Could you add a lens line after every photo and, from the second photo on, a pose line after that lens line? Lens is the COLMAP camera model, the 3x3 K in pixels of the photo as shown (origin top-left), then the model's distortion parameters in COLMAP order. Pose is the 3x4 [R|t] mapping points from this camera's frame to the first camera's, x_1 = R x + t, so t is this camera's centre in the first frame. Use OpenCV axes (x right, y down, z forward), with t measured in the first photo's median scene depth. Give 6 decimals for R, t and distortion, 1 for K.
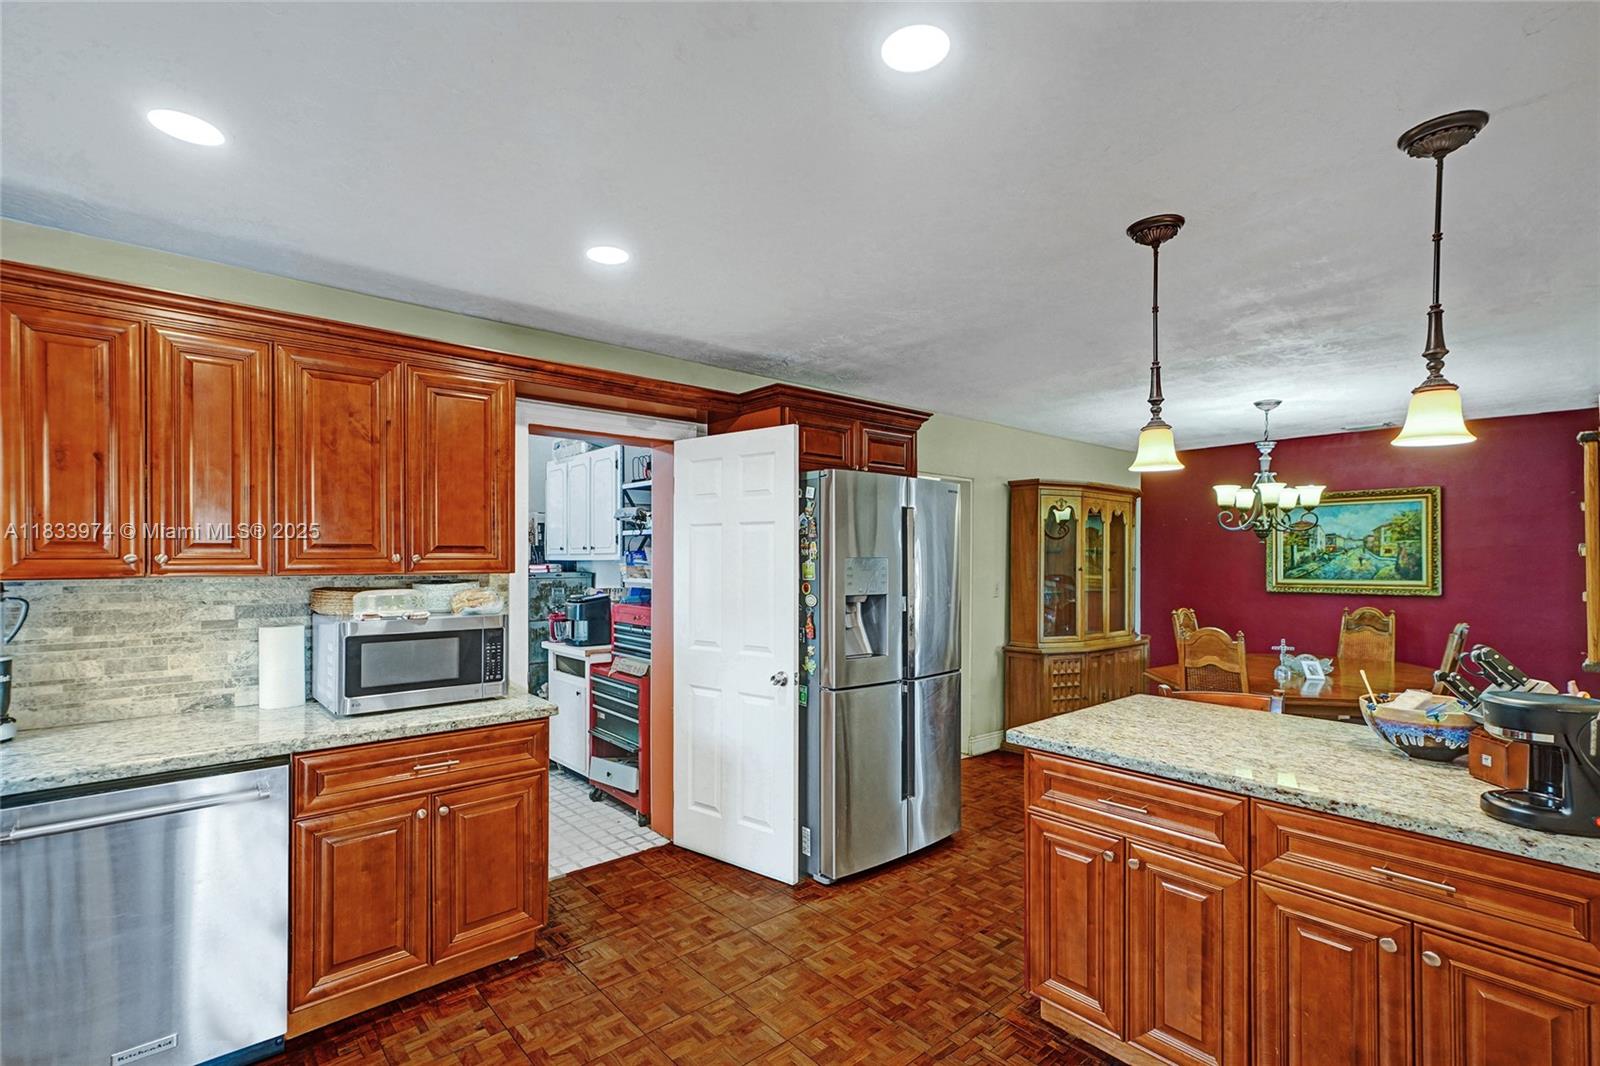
lens RADIAL K [[741.8, 0, 789.9], [0, 741.8, 567.1], [0, 0, 1]] dist [-0.000218, 0.005981]
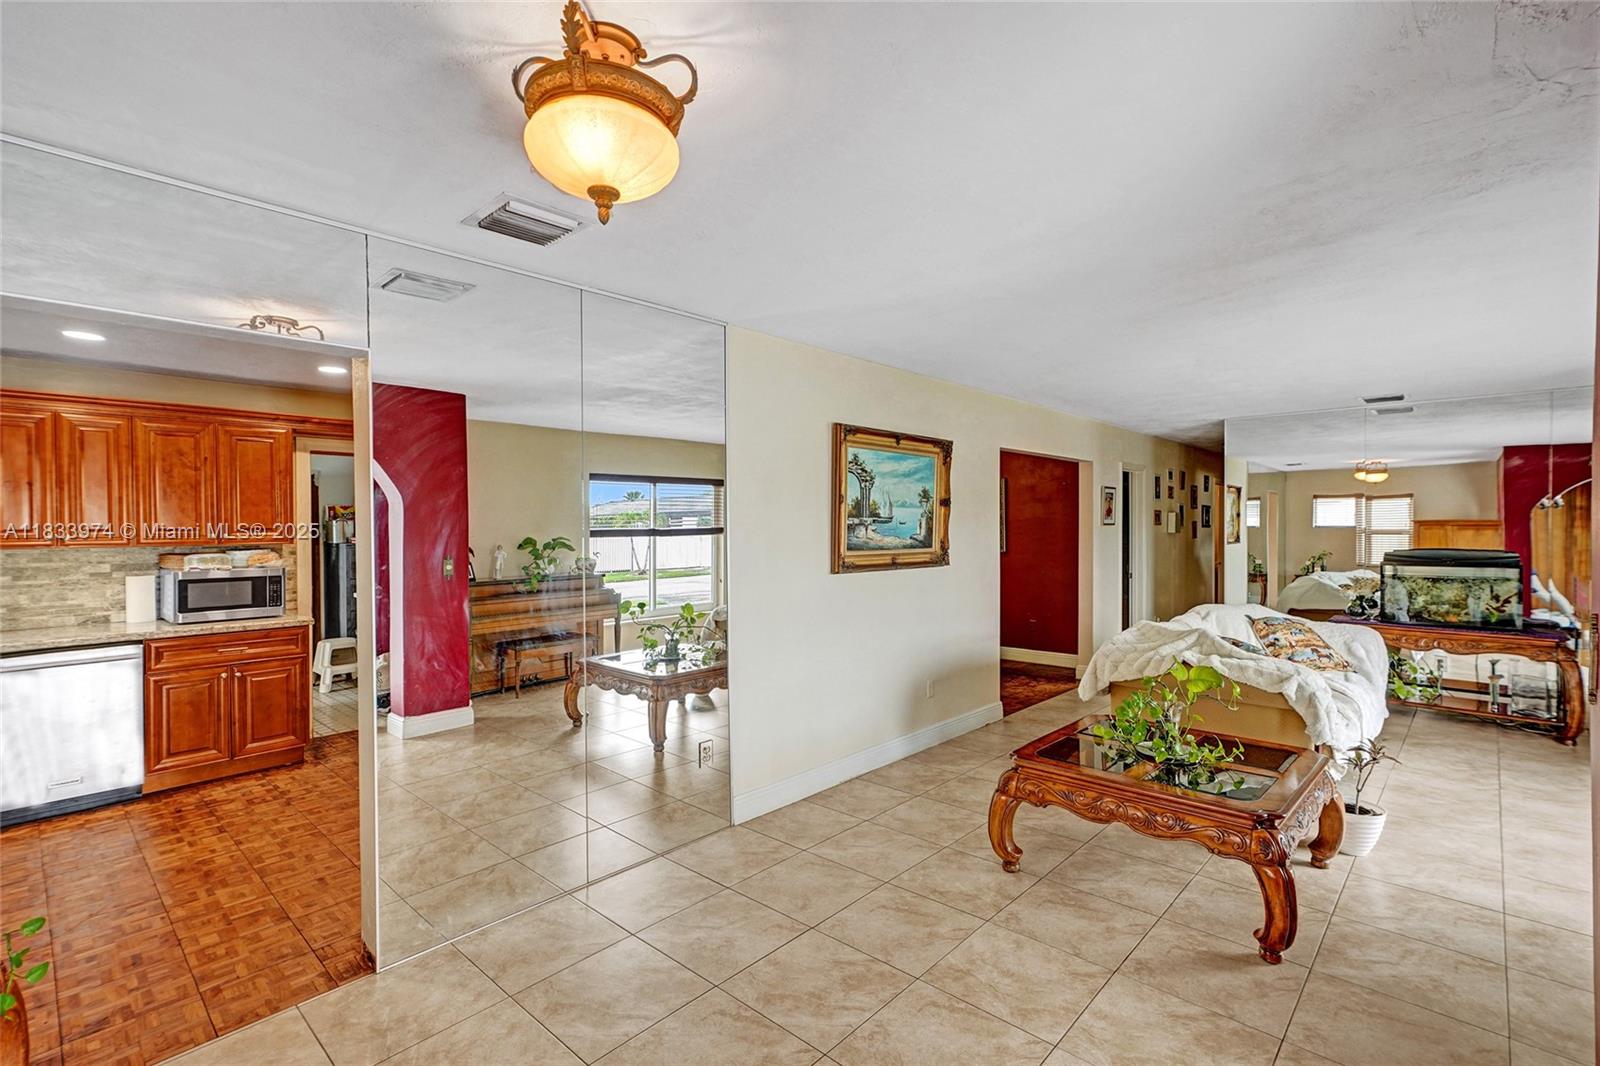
lens RADIAL K [[737.6, 0, 794.9], [0, 737.6, 536.4], [0, 0, 1]] dist [0.009372, 0.000612]
pose [[0.994504, -0.009114, 0.104304, 0.685084], [0.008685, 0.999952, 0.004566, -0.007127], [-0.104340, -0.003635, 0.994535, -0.924448]]
